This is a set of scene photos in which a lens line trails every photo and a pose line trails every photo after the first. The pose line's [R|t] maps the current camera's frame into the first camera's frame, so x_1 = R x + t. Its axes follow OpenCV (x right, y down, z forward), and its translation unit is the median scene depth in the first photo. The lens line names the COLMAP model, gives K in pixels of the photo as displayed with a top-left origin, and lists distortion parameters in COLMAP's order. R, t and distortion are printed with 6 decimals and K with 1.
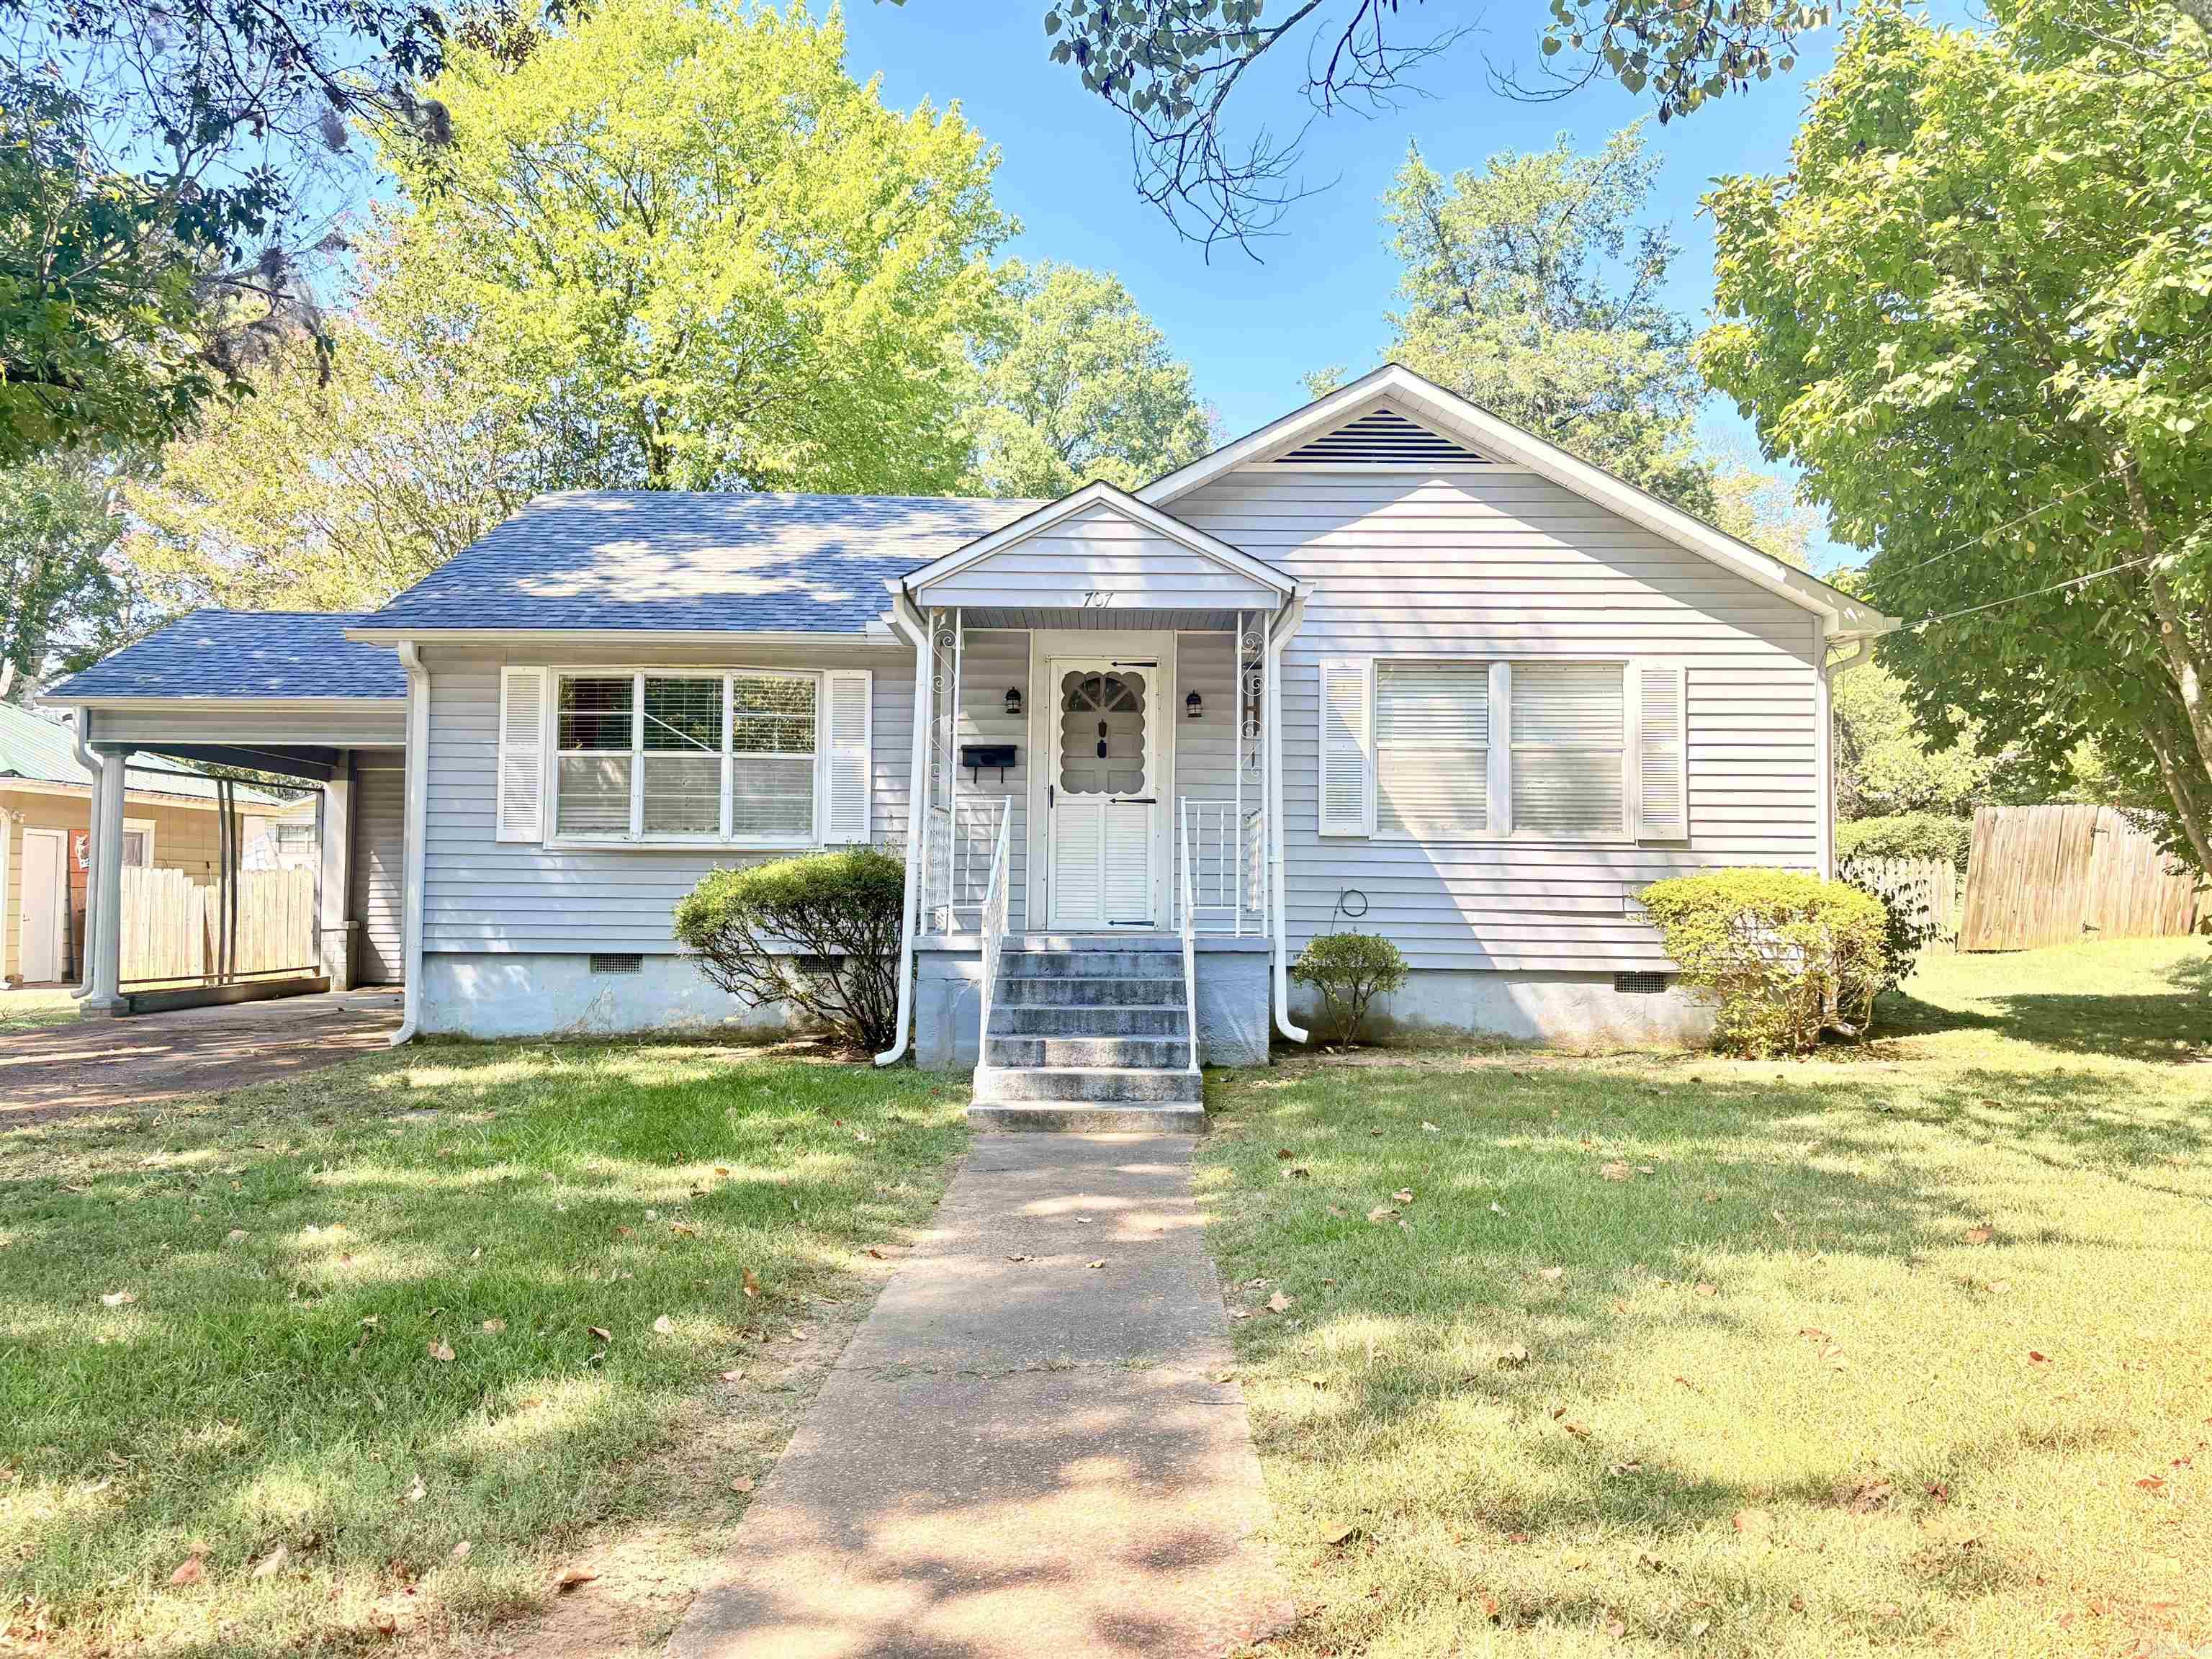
lens RADIAL K [[1647.8, 0, 1106.9], [0, 1647.8, 822.1], [0, 0, 1]] dist [0.059336, -0.064683]
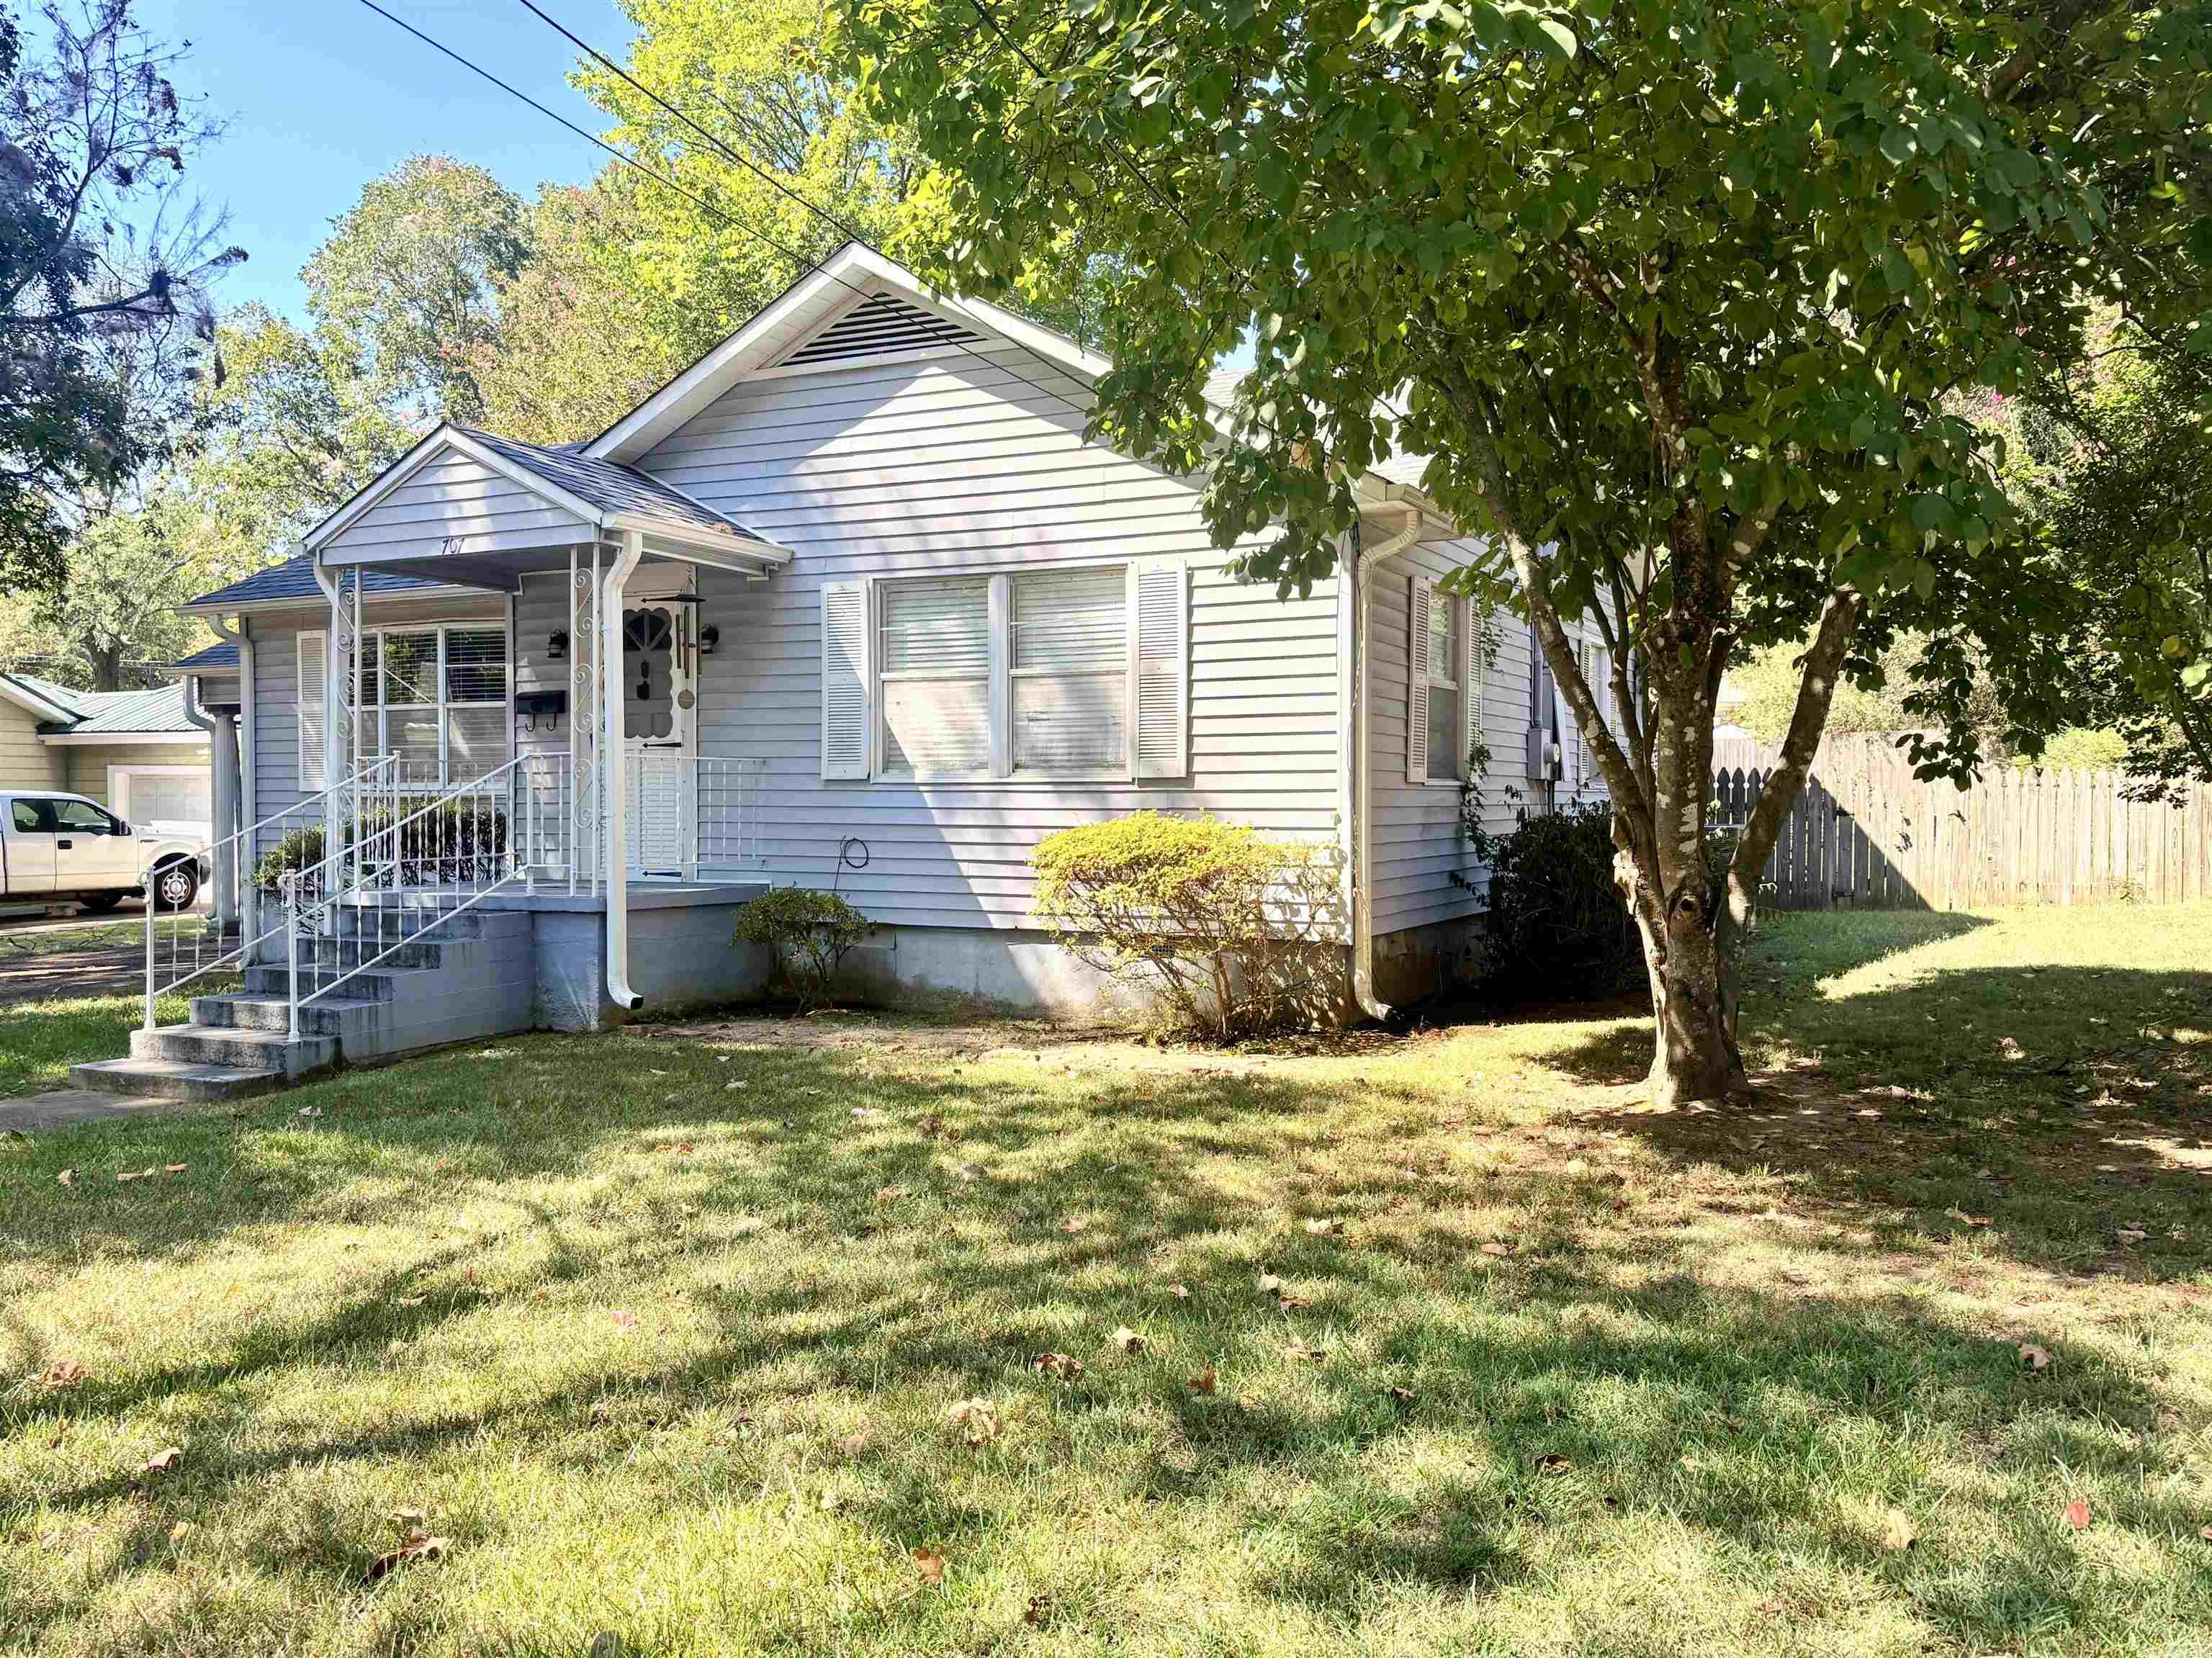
lens RADIAL K [[1787.9, 0, 1106.0], [0, 1787.9, 829.0], [0, 0, 1]] dist [0.101863, -0.241017]
pose [[0.897569, -0.003387, -0.440861, 0.703254], [0.030322, 0.998077, 0.054067, -0.013036], [0.439830, -0.061897, 0.895946, 0.179999]]
